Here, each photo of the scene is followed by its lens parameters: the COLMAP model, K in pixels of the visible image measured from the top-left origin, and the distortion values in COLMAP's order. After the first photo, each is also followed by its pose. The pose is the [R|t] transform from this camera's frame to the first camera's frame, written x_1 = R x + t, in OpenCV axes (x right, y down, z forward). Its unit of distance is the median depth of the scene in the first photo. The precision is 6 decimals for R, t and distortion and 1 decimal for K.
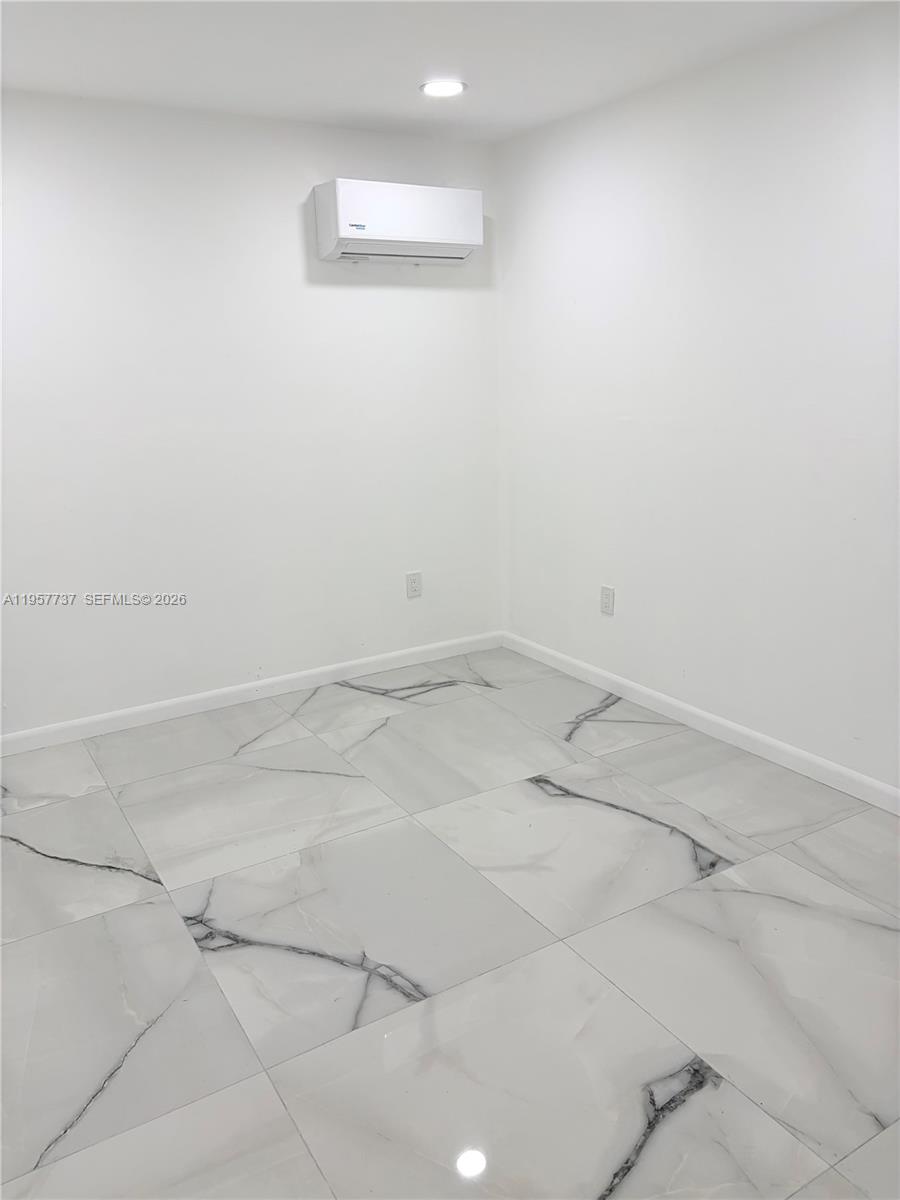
lens RADIAL K [[913.0, 0, 450.0], [0, 913.0, 600.4], [0, 0, 1]] dist [0.029768, -0.052102]
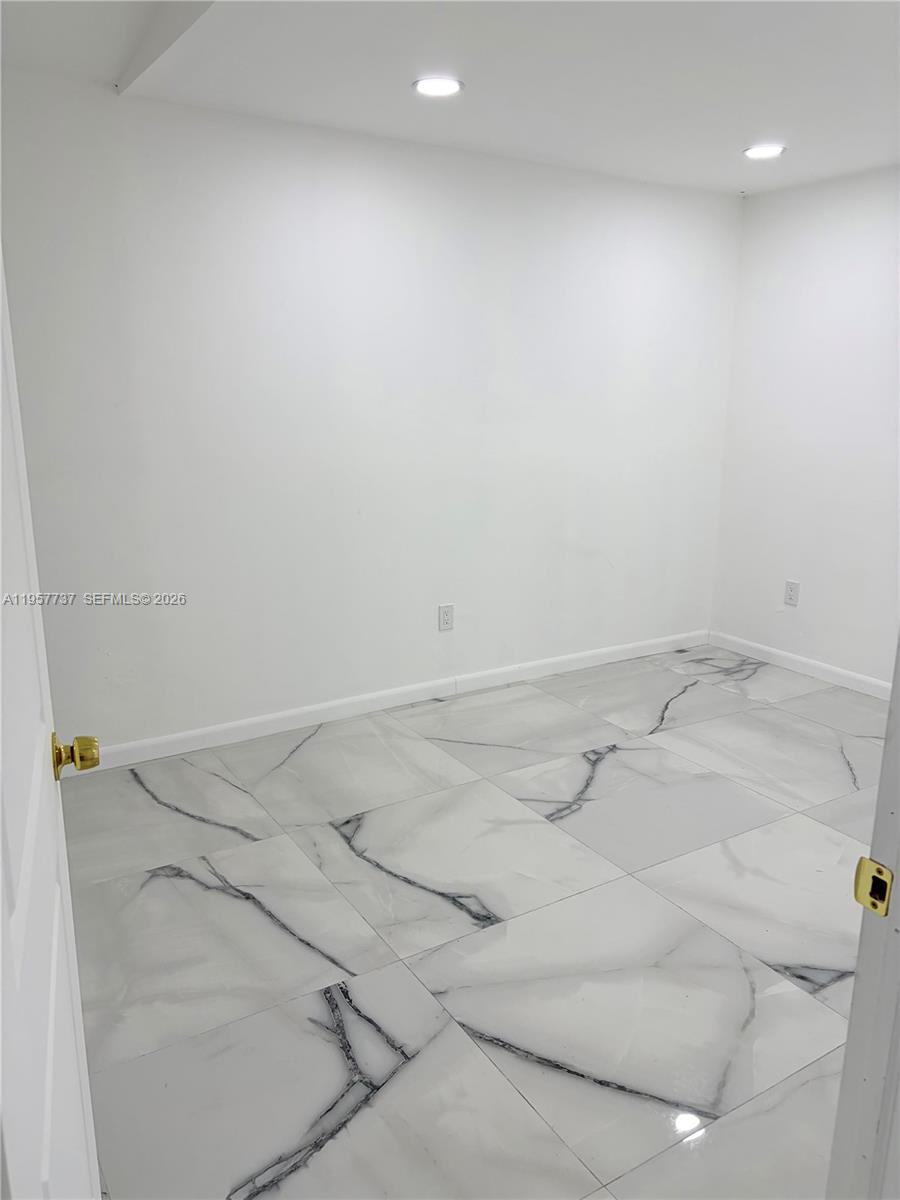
lens RADIAL K [[913.0, 0, 450.4], [0, 913.0, 599.5], [0, 0, 1]] dist [0.029768, -0.052102]
pose [[-0.000932, 0.264346, -0.964427, 1.109018], [-0.258079, 0.931693, 0.255623, -0.200221], [0.966123, 0.249137, 0.067354, 0.557732]]
